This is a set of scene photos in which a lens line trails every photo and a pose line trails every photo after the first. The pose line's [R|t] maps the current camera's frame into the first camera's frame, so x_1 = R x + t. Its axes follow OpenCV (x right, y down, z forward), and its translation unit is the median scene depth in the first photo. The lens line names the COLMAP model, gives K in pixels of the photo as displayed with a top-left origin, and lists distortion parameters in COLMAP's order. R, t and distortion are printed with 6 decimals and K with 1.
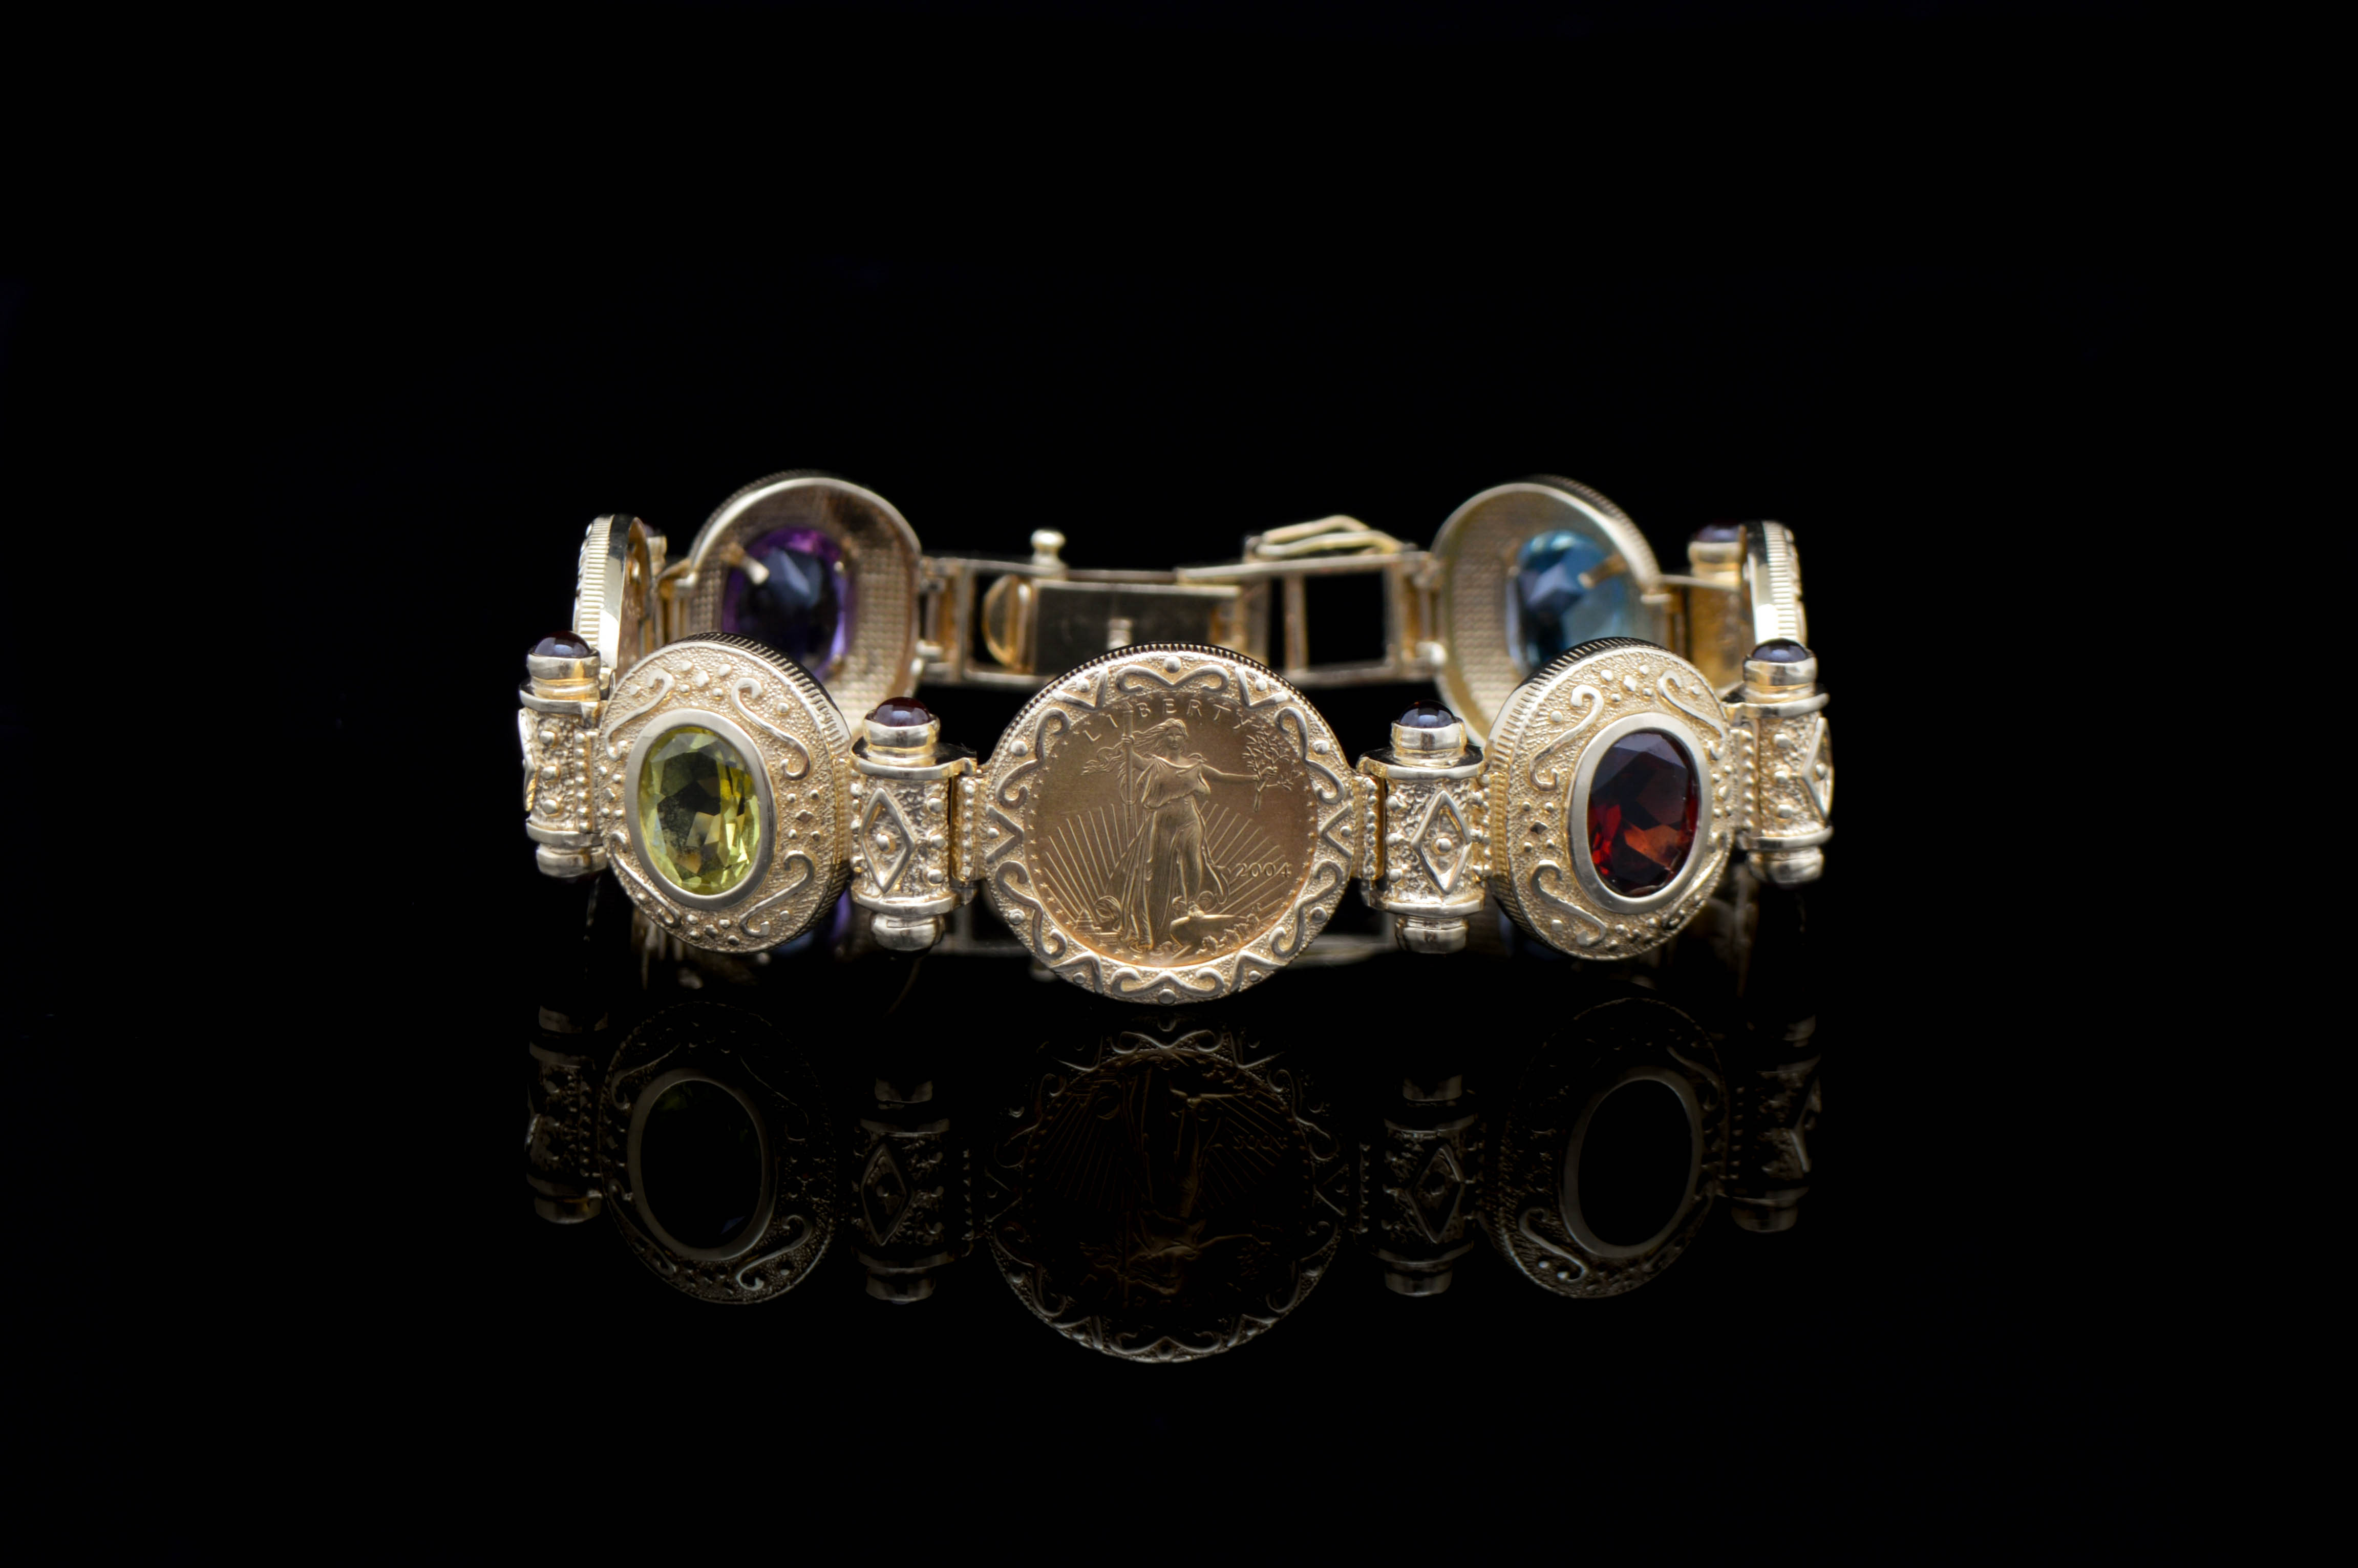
lens RADIAL K [[6151.6, 0, 1076.9], [0, 6151.6, 785.2], [0, 0, 1]] dist [0.053132, 1.055714]
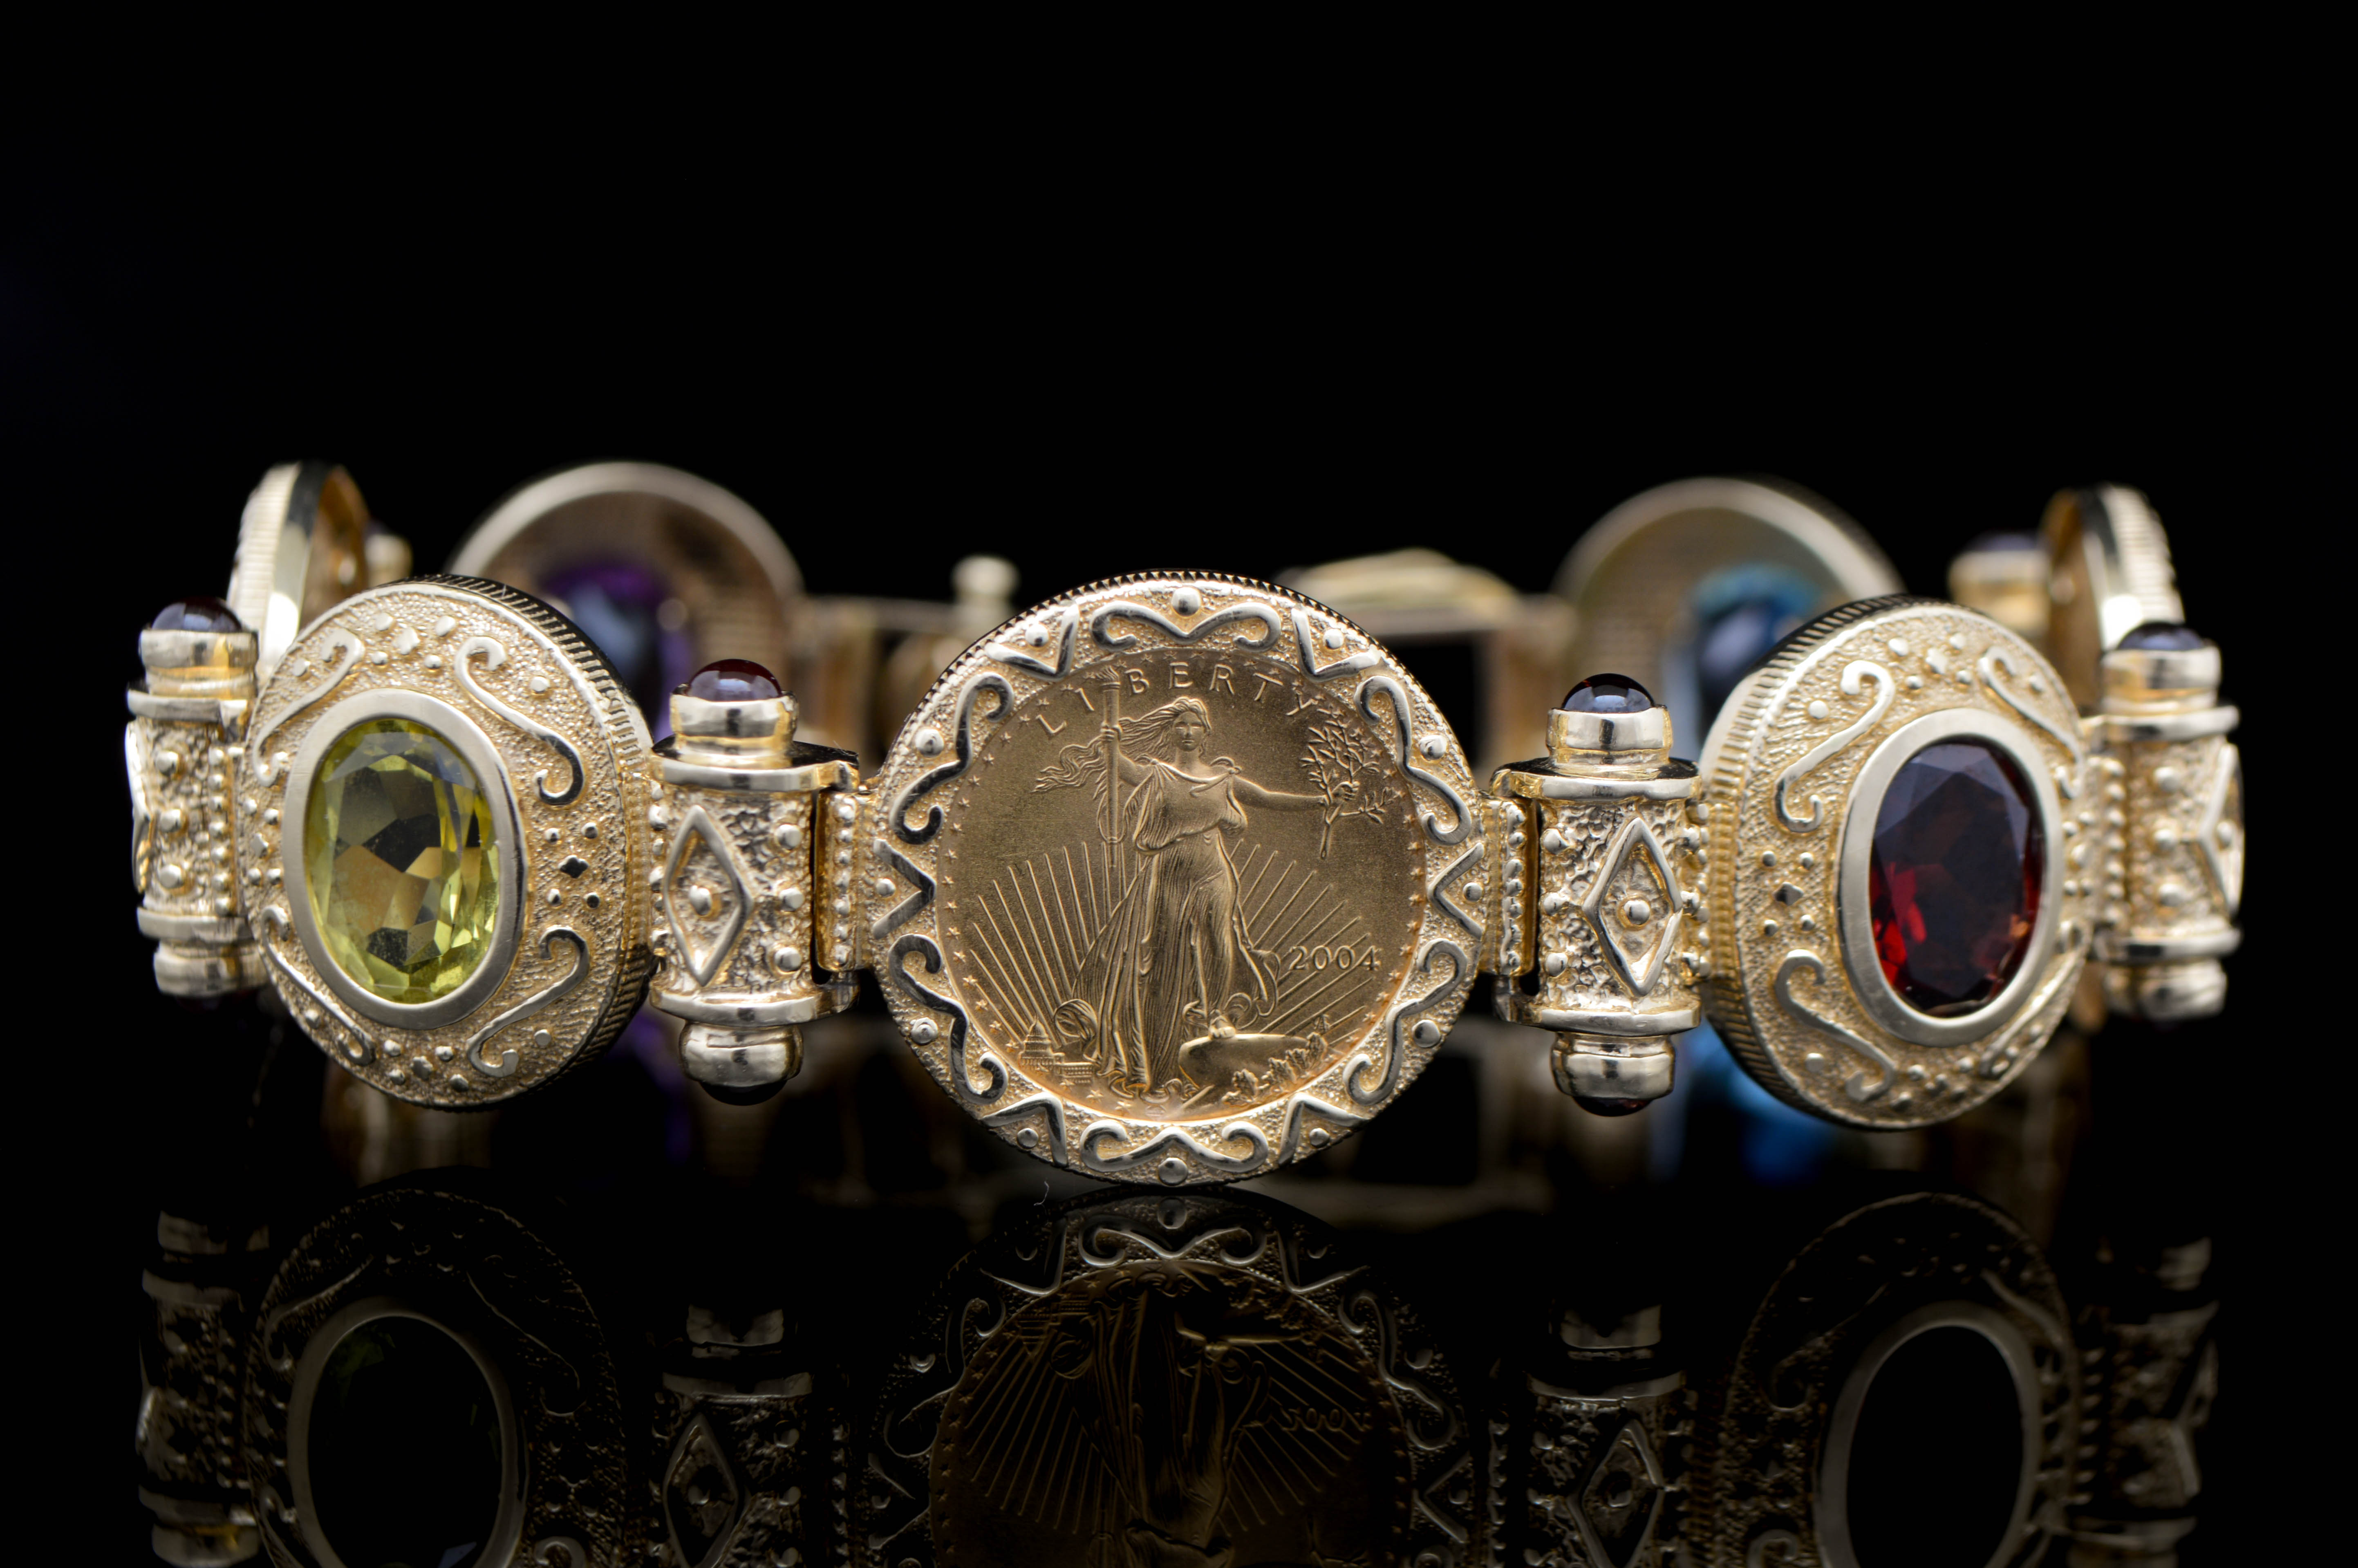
lens RADIAL K [[6151.6, 0, 1076.9], [0, 6151.6, 785.2], [0, 0, 1]] dist [0.053132, 1.055714]
pose [[0.999957, 0.005694, 0.007264, 0.000598], [-0.005047, 0.996264, -0.086211, 0.048358], [-0.007727, 0.086170, 0.996250, 0.393102]]
